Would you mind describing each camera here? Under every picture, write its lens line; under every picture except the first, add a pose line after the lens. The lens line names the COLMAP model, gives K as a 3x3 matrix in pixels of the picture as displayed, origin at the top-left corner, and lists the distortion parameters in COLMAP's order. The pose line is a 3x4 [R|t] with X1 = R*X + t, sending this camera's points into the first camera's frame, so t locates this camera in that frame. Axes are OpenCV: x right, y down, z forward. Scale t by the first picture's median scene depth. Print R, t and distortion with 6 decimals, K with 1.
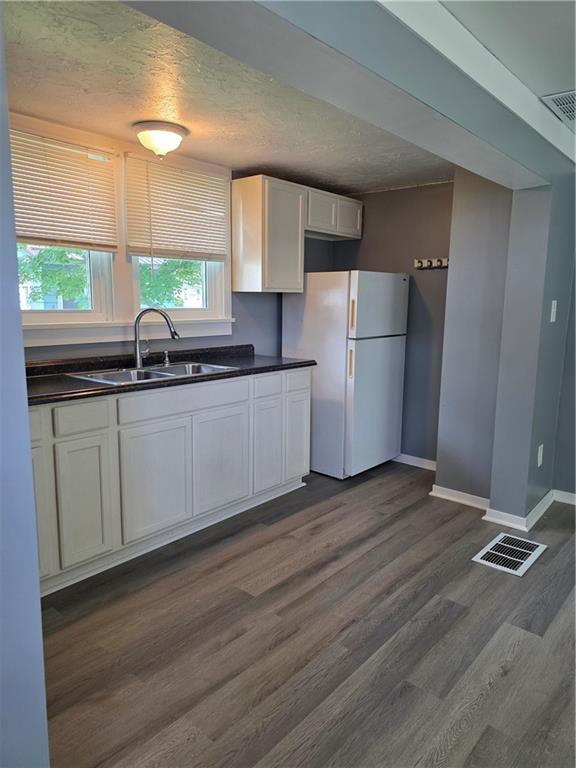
lens RADIAL K [[515.2, 0, 286.1], [0, 515.2, 383.8], [0, 0, 1]] dist [0.065888, -0.060967]
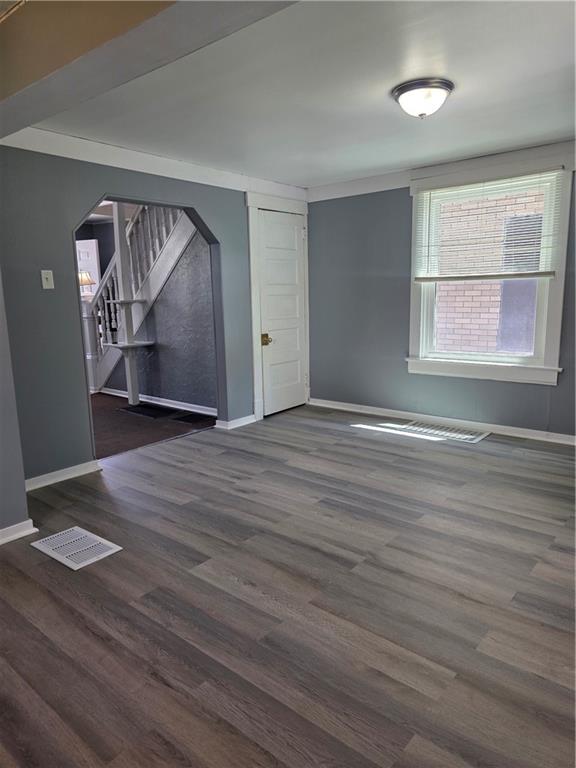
lens RADIAL K [[515.2, 0, 281.0], [0, 515.2, 387.1], [0, 0, 1]] dist [0.065888, -0.060967]
pose [[-0.028006, -0.182006, 0.982899, -0.600961], [0.172758, 0.967607, 0.184096, -0.088741], [-0.984566, 0.174960, 0.004344, 0.742855]]
